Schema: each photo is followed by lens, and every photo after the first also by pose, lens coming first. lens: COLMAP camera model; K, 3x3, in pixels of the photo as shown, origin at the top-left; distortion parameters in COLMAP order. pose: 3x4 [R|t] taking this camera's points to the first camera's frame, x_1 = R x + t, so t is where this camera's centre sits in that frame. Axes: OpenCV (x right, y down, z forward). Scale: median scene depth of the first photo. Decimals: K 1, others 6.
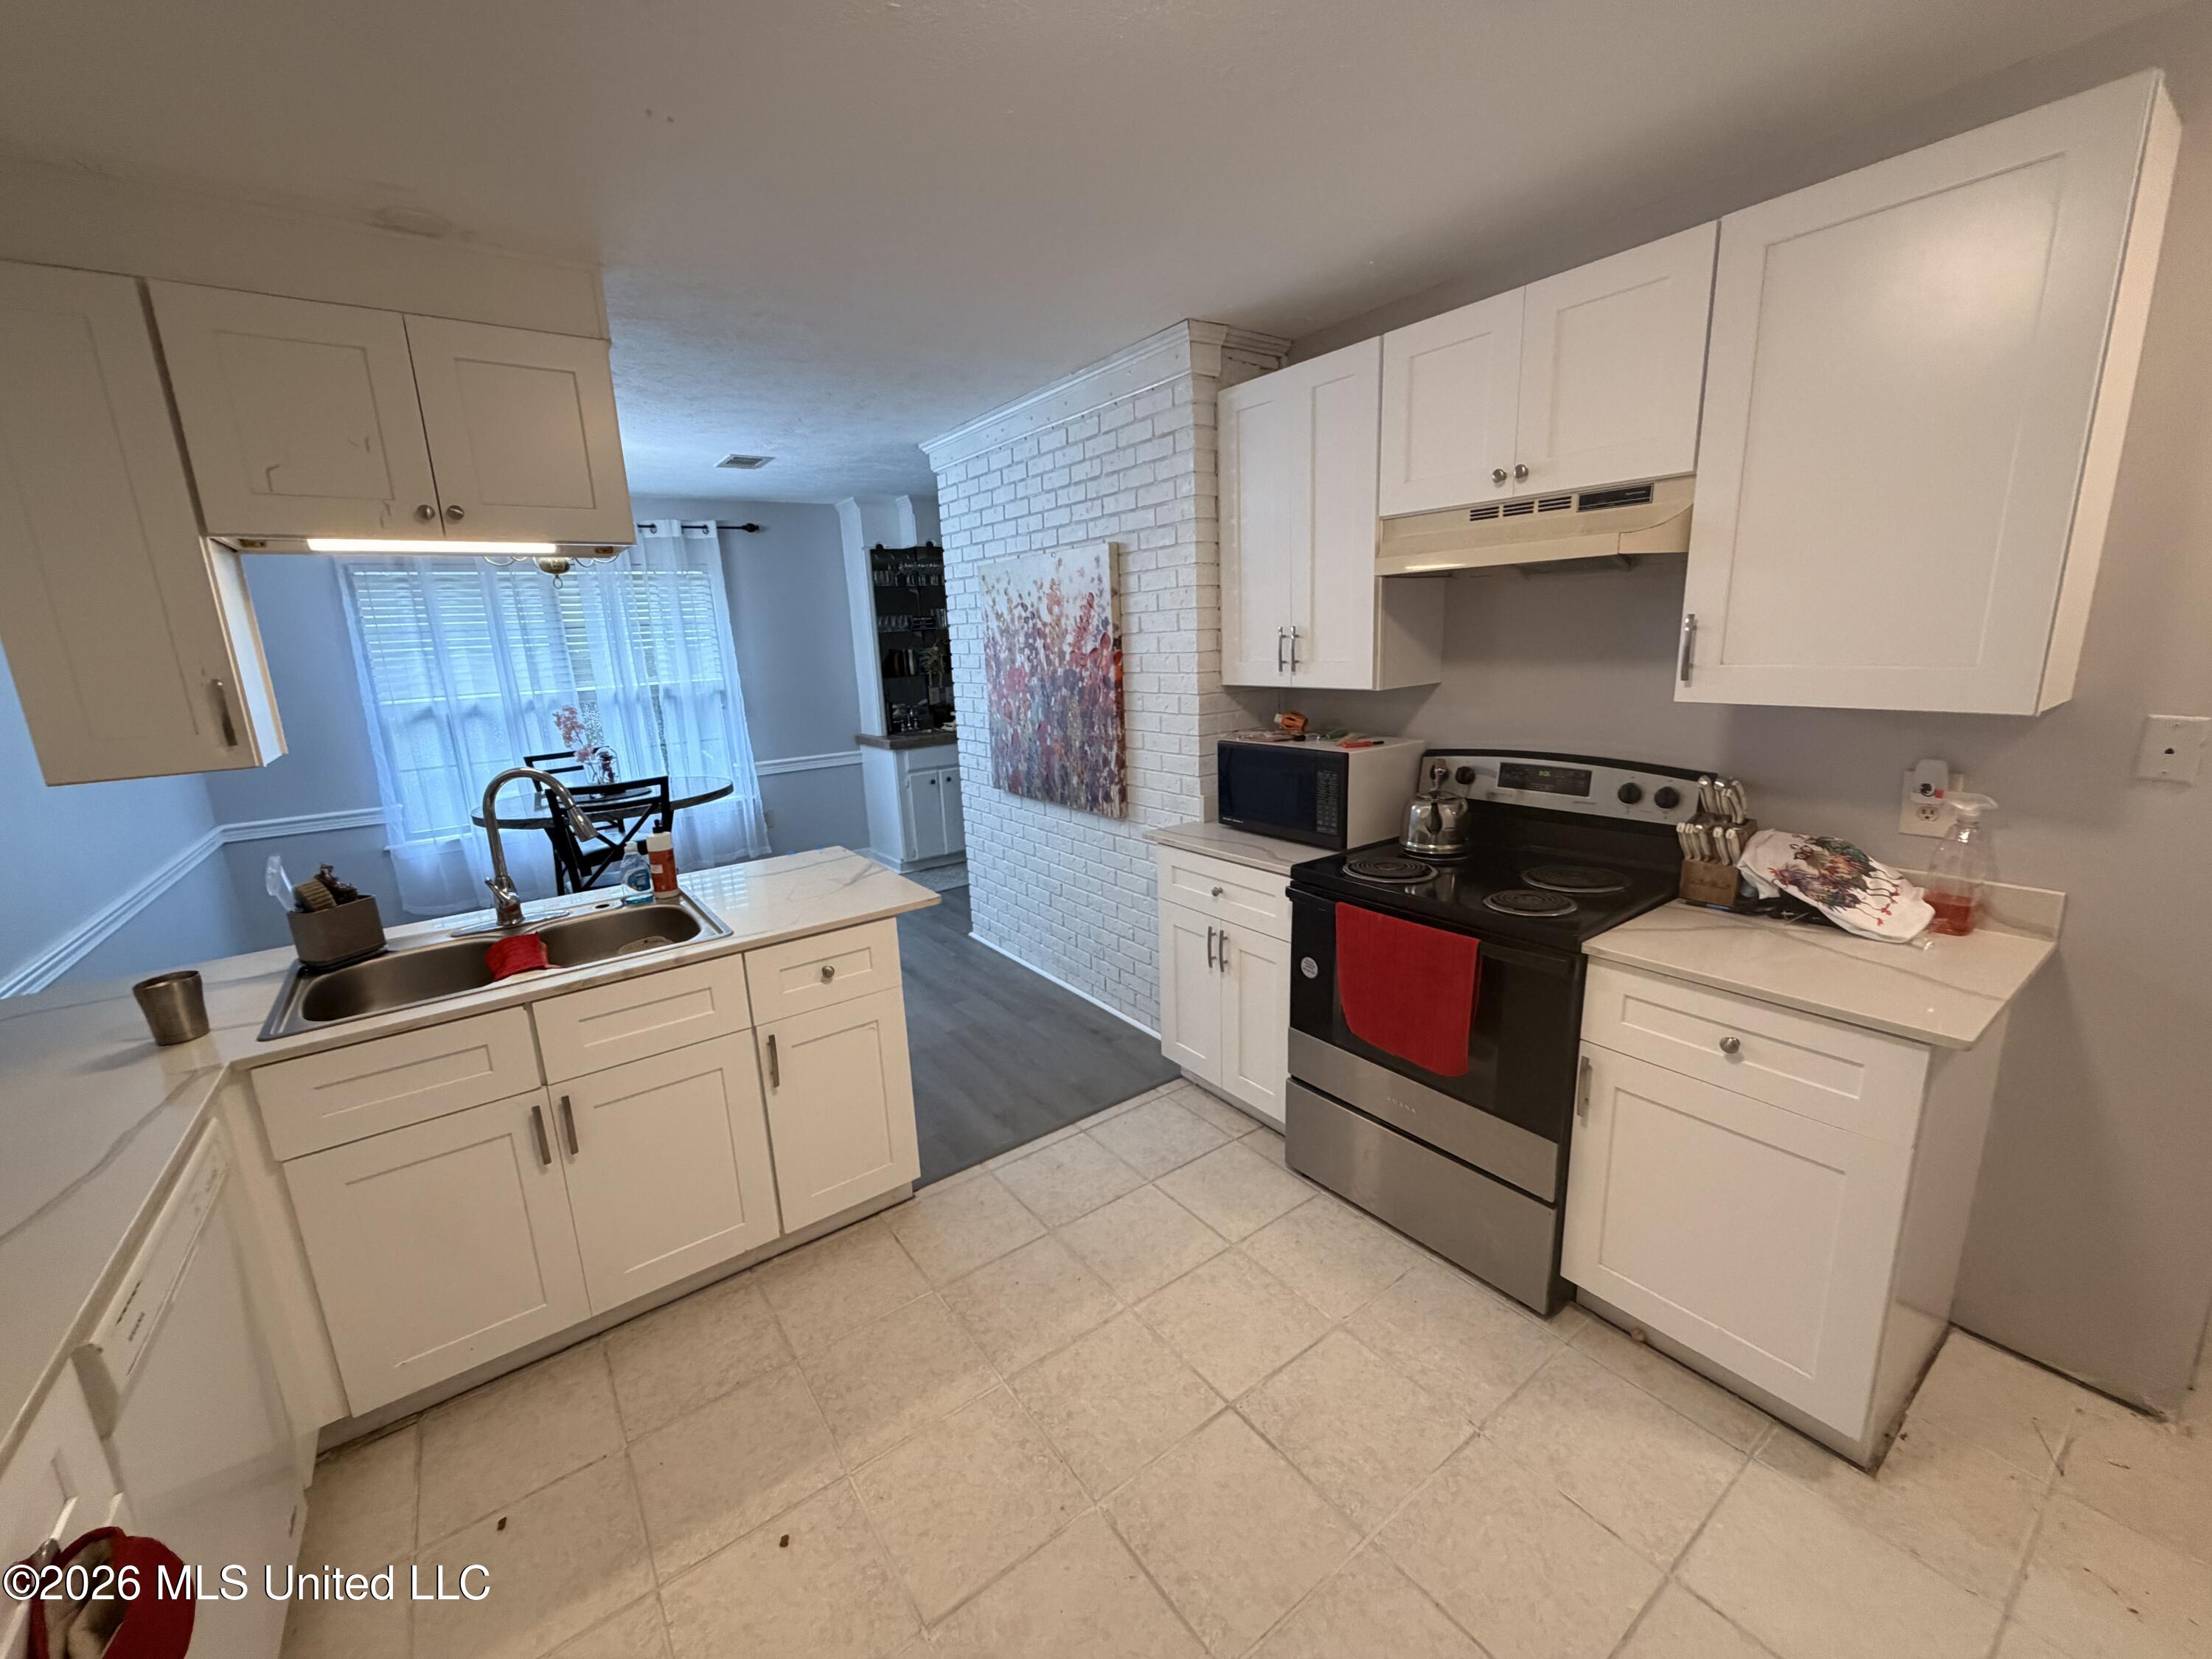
lens RADIAL K [[878.5, 0, 1100.4], [0, 878.5, 828.6], [0, 0, 1]] dist [-0.000228, 0.000183]
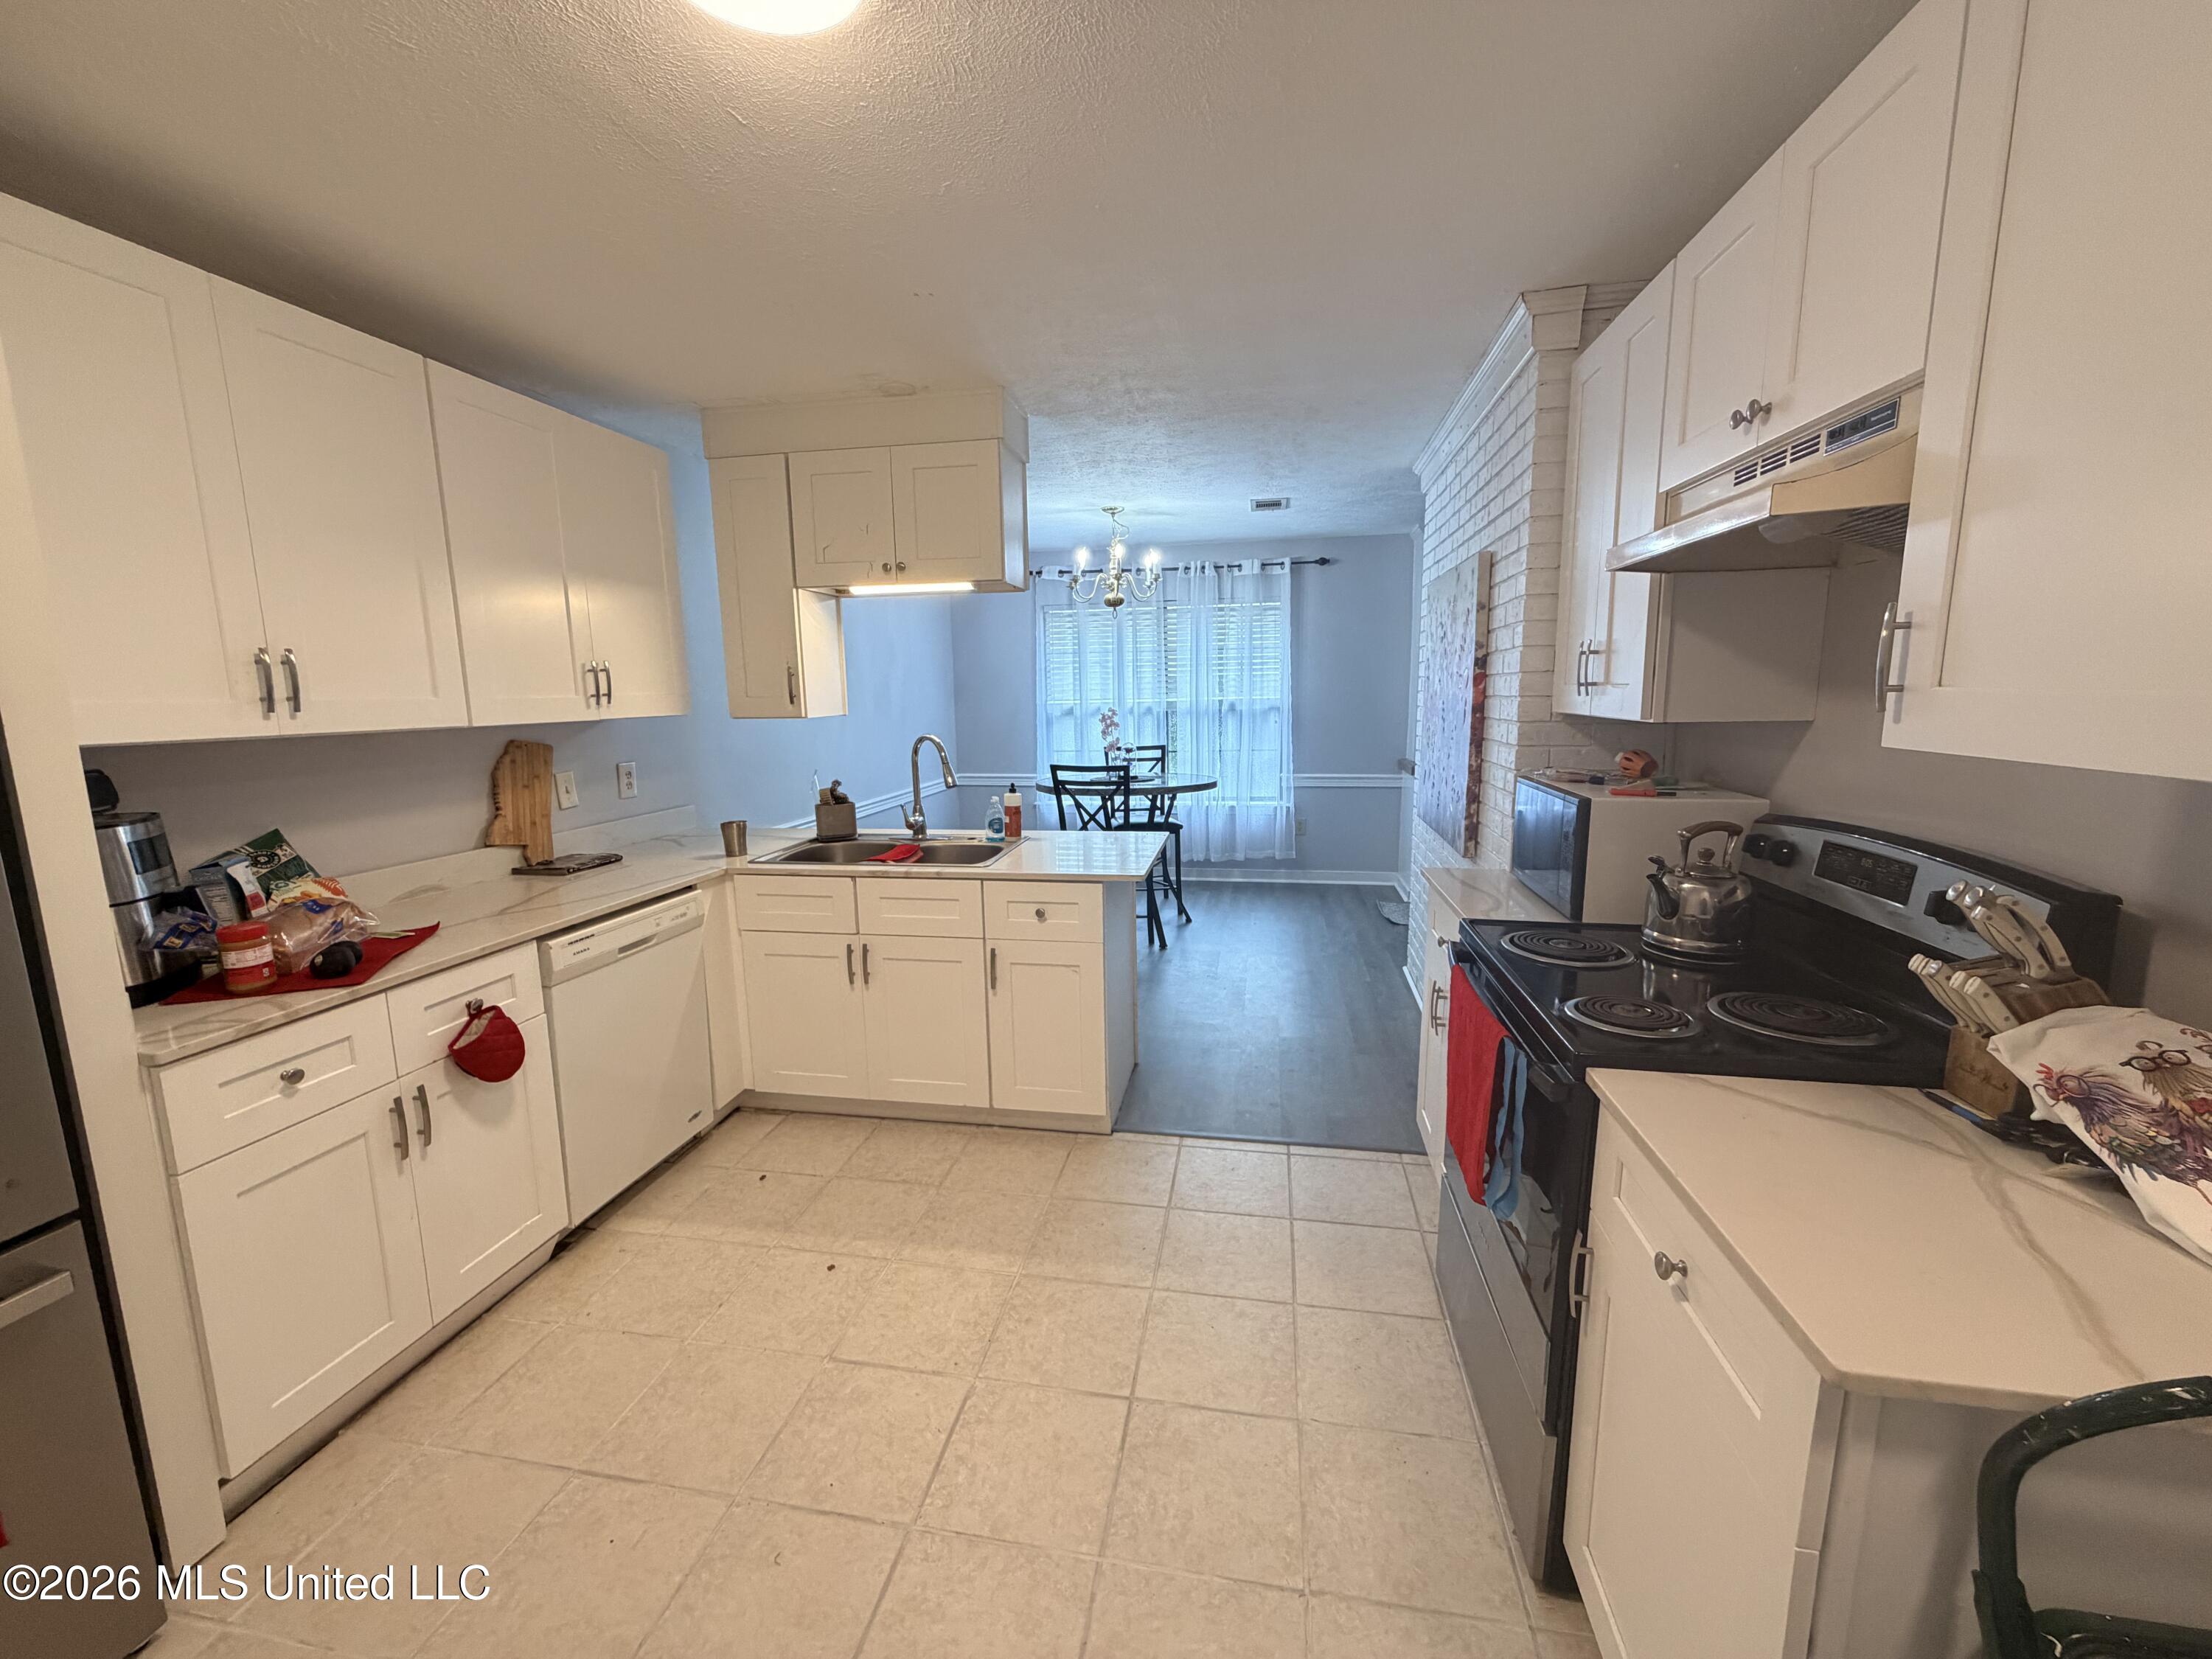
lens RADIAL K [[882.7, 0, 1104.9], [0, 882.7, 833.9], [0, 0, 1]] dist [0.000500, -0.000022]
pose [[0.688608, 0.150685, -0.709305, 0.401437], [-0.173877, 0.983945, 0.040225, -0.008840], [0.703978, 0.095633, 0.703753, 0.109276]]
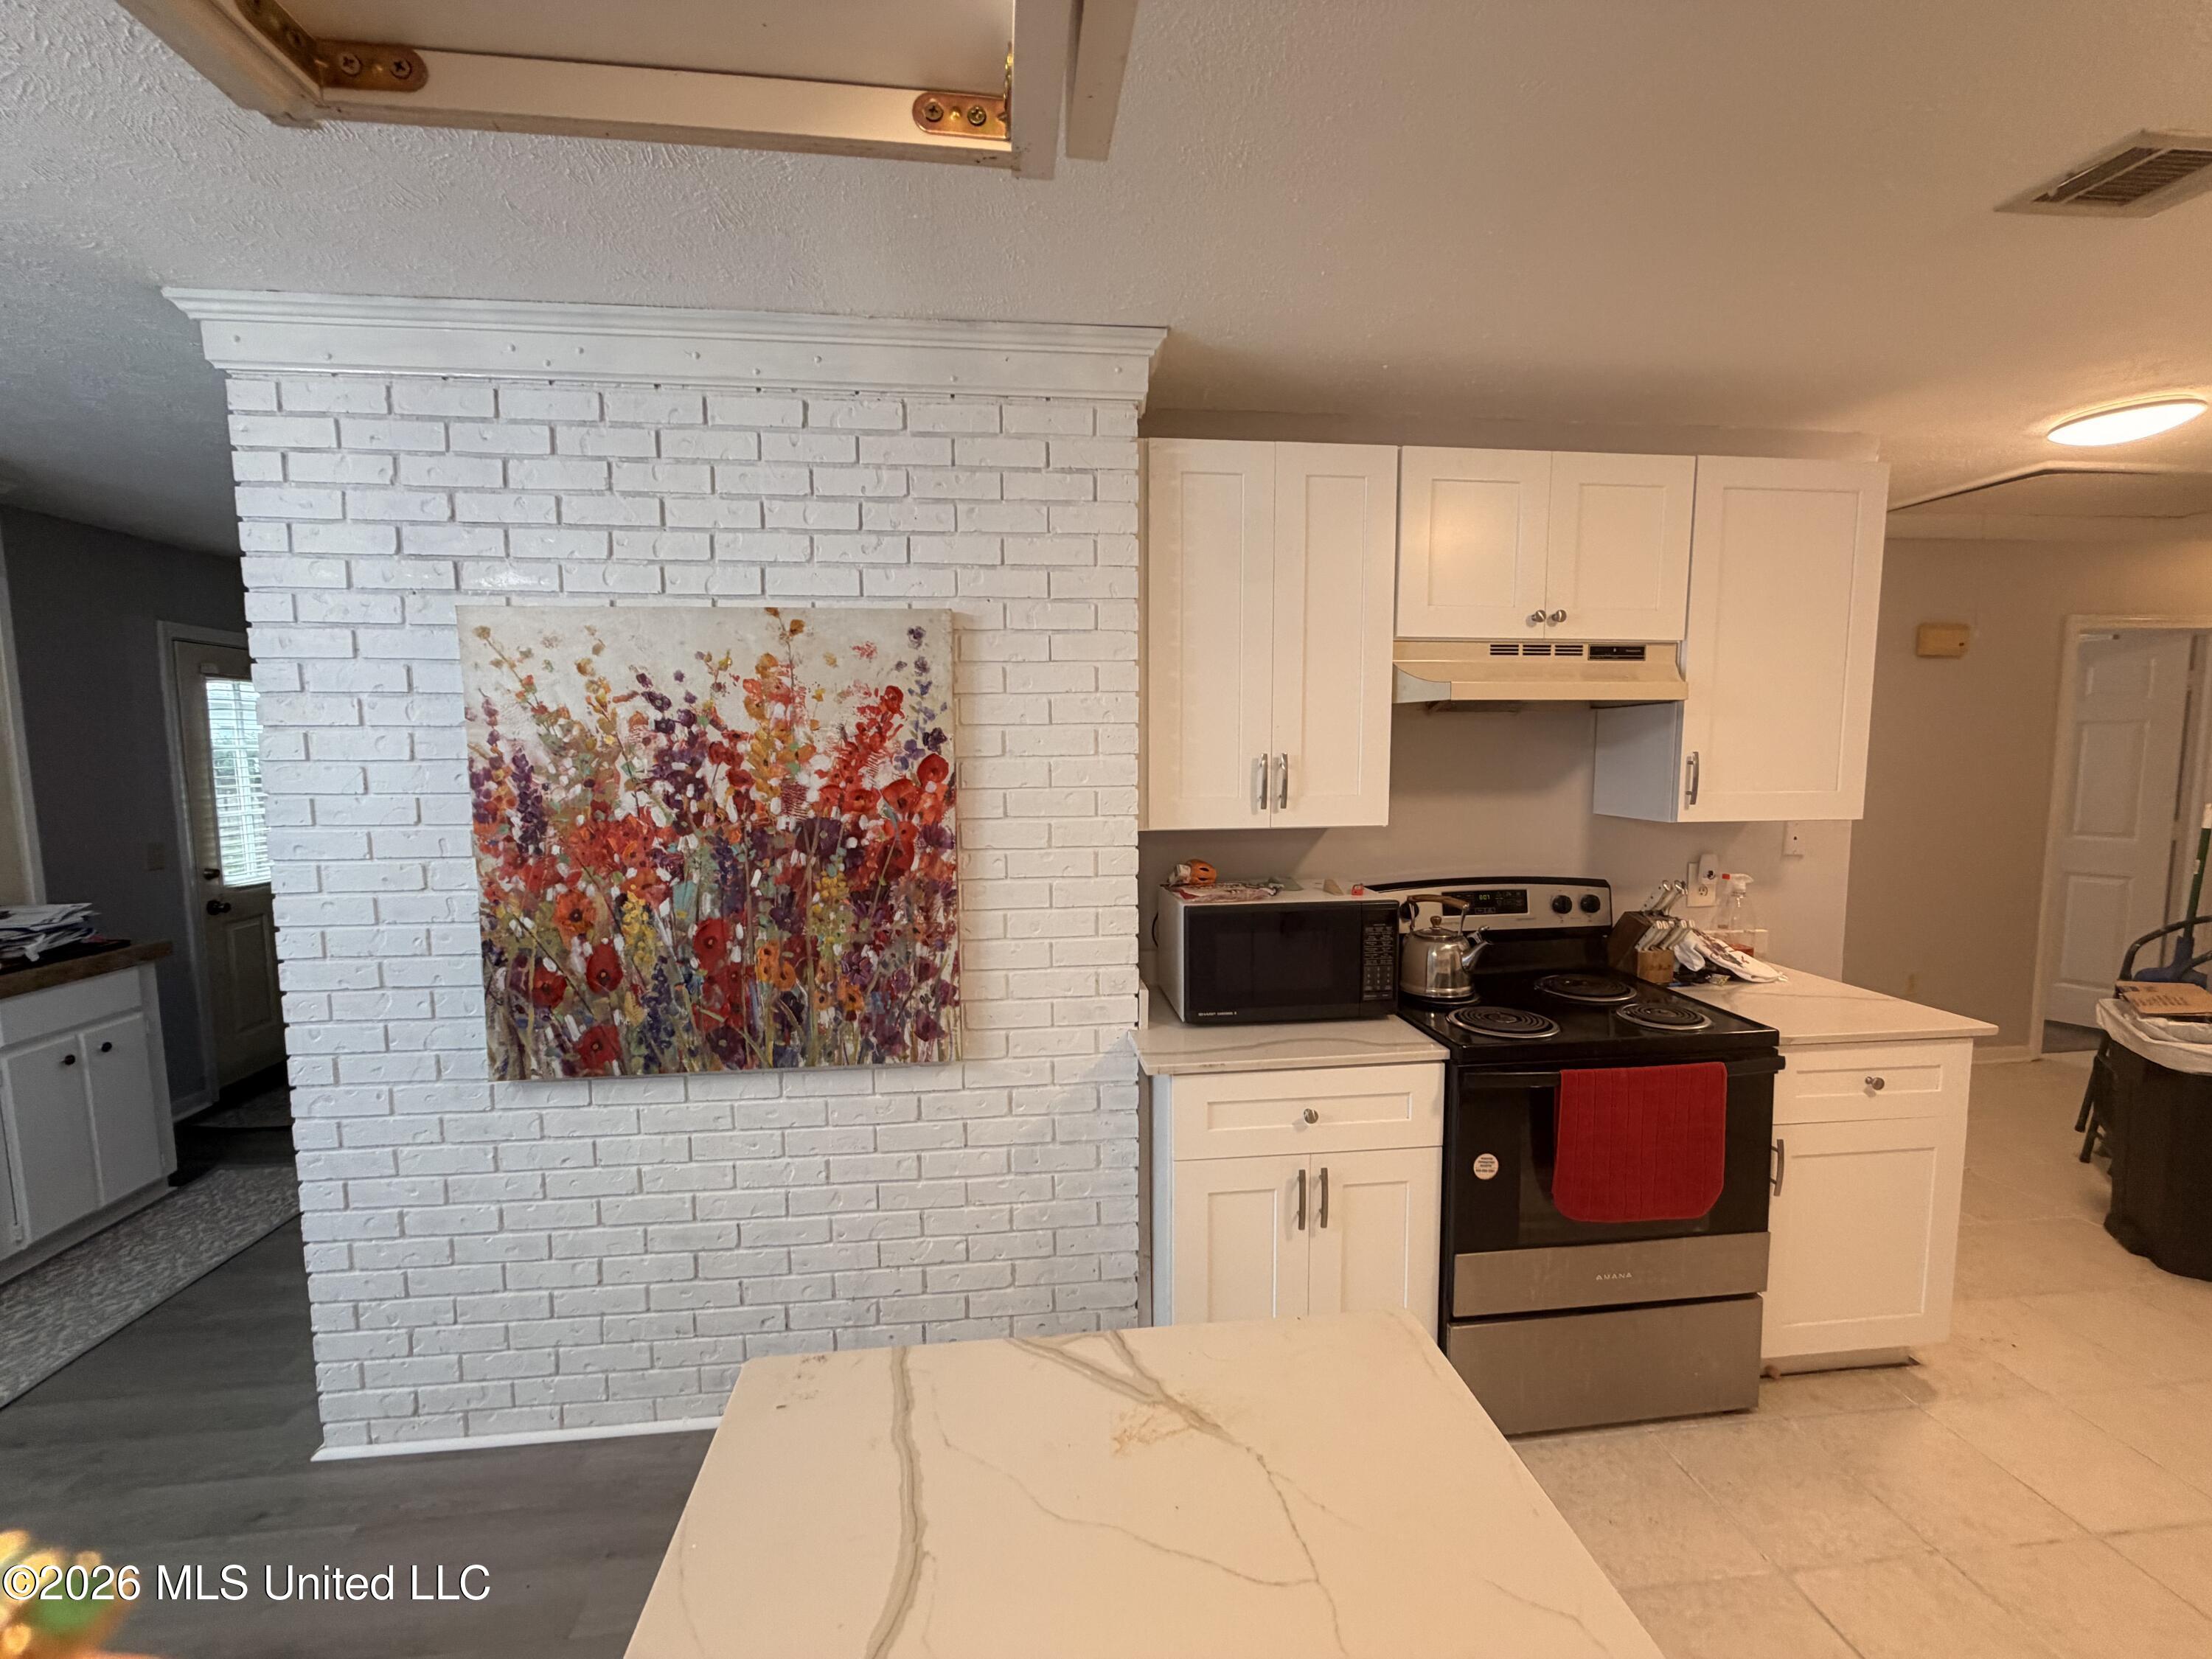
lens RADIAL K [[878.5, 0, 1100.4], [0, 878.5, 828.6], [0, 0, 1]] dist [-0.000228, 0.000183]
pose [[0.496549, -0.040421, 0.867067, -0.439187], [0.177684, 0.982496, -0.055954, -0.115548], [-0.849628, 0.181848, 0.495039, 0.595133]]
